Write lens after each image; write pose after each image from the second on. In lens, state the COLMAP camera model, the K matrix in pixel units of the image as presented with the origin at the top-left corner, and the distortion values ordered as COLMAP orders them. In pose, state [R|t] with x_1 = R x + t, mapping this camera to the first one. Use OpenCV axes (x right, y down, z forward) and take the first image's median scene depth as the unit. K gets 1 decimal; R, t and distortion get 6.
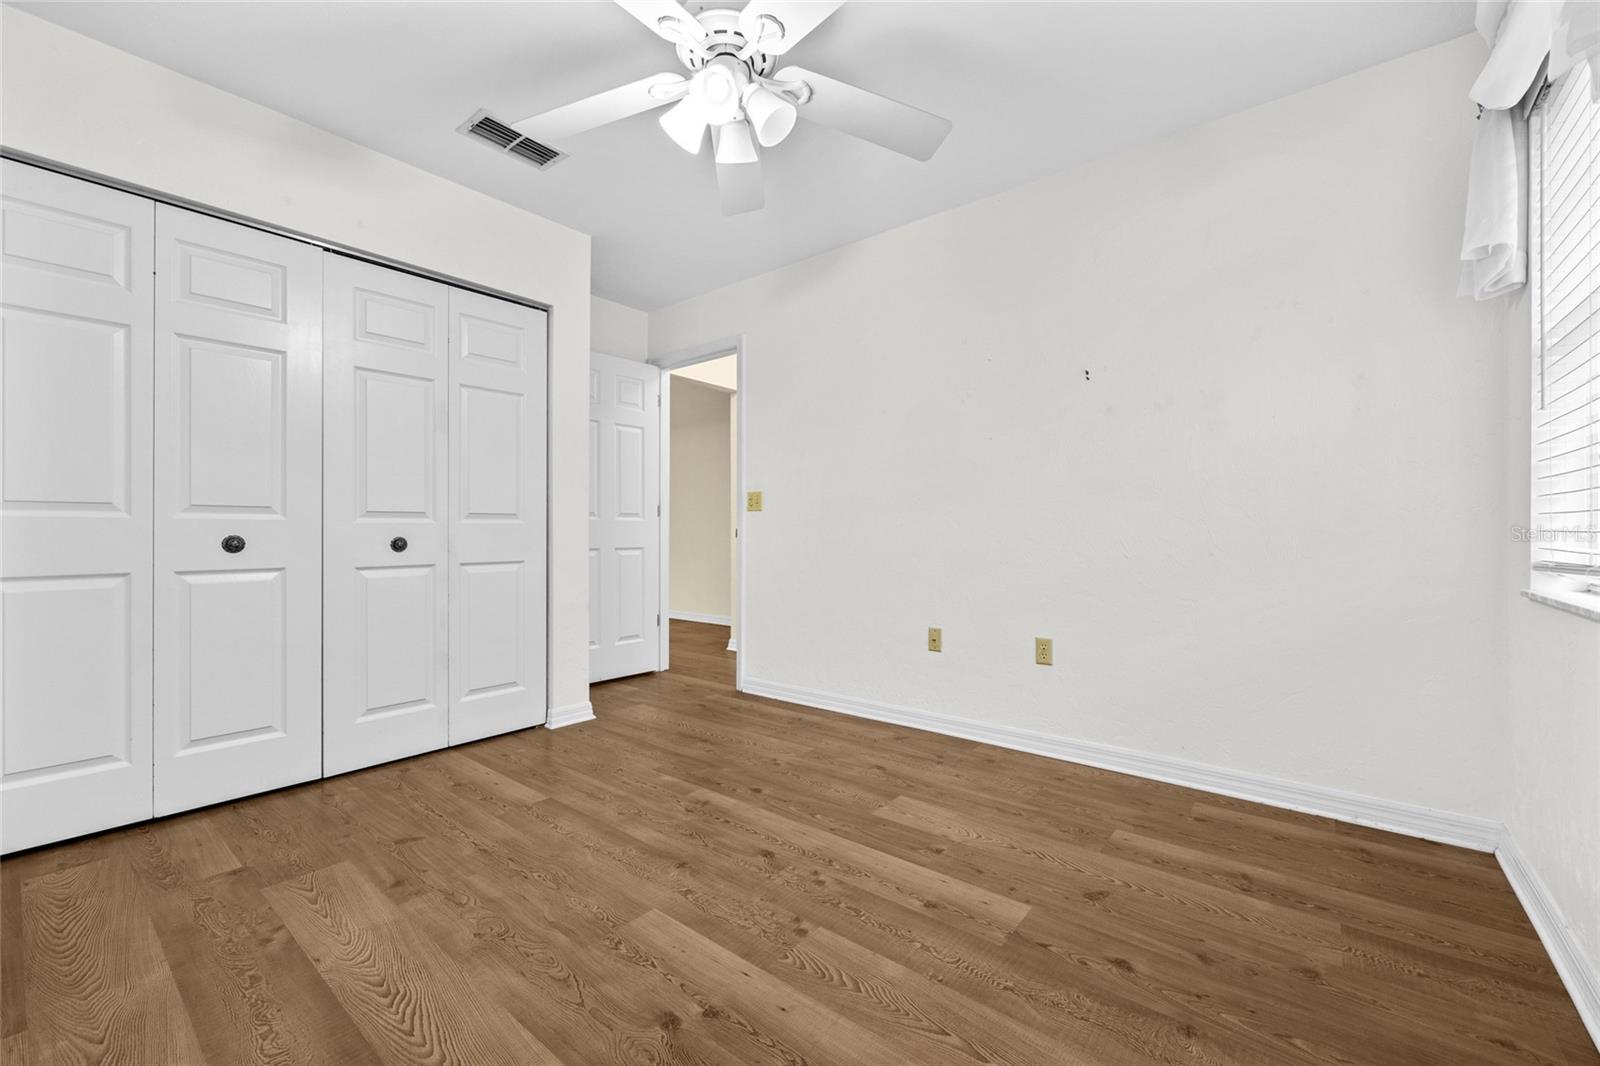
lens RADIAL K [[649.5, 0, 796.6], [0, 649.5, 535.3], [0, 0, 1]] dist [-0.000234, -0.000579]
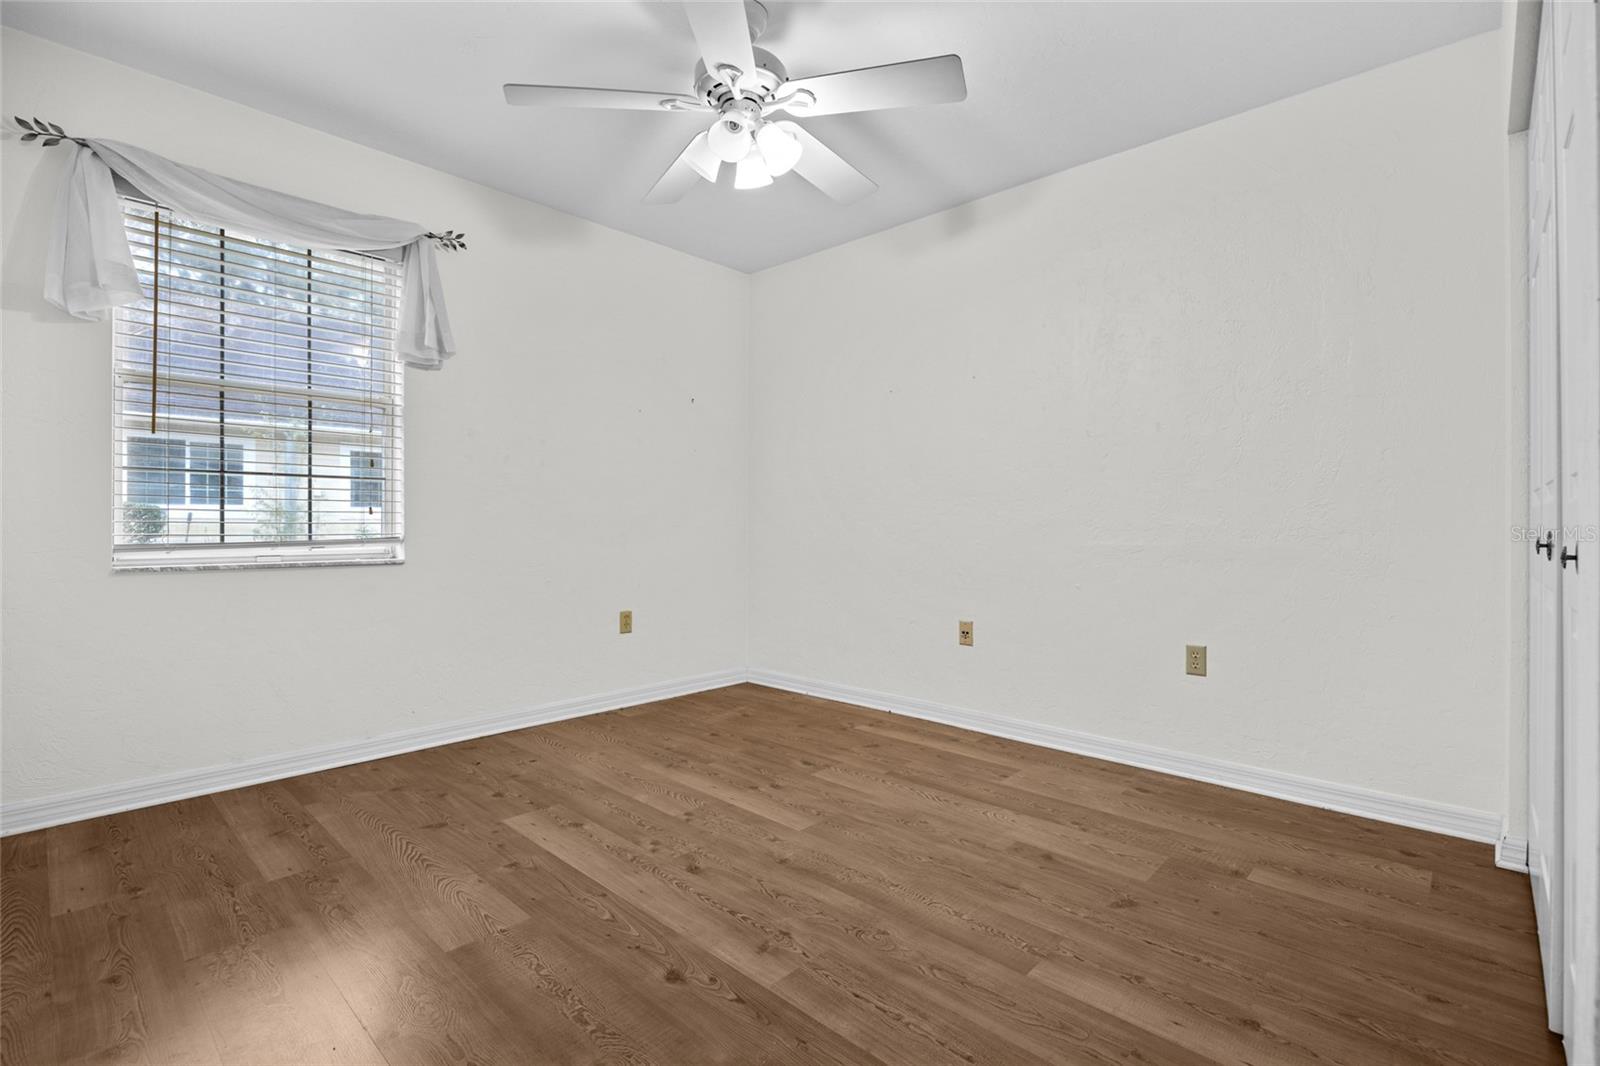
lens RADIAL K [[731.0, 0, 800.0], [0, 731.0, 533.0], [0, 0, 1]] dist [0.000504, 0.000063]
pose [[-0.997721, -0.002184, 0.067441, -0.276340], [-0.001264, 0.999906, 0.013675, -0.007142], [-0.067464, 0.013559, -0.997630, 2.100328]]
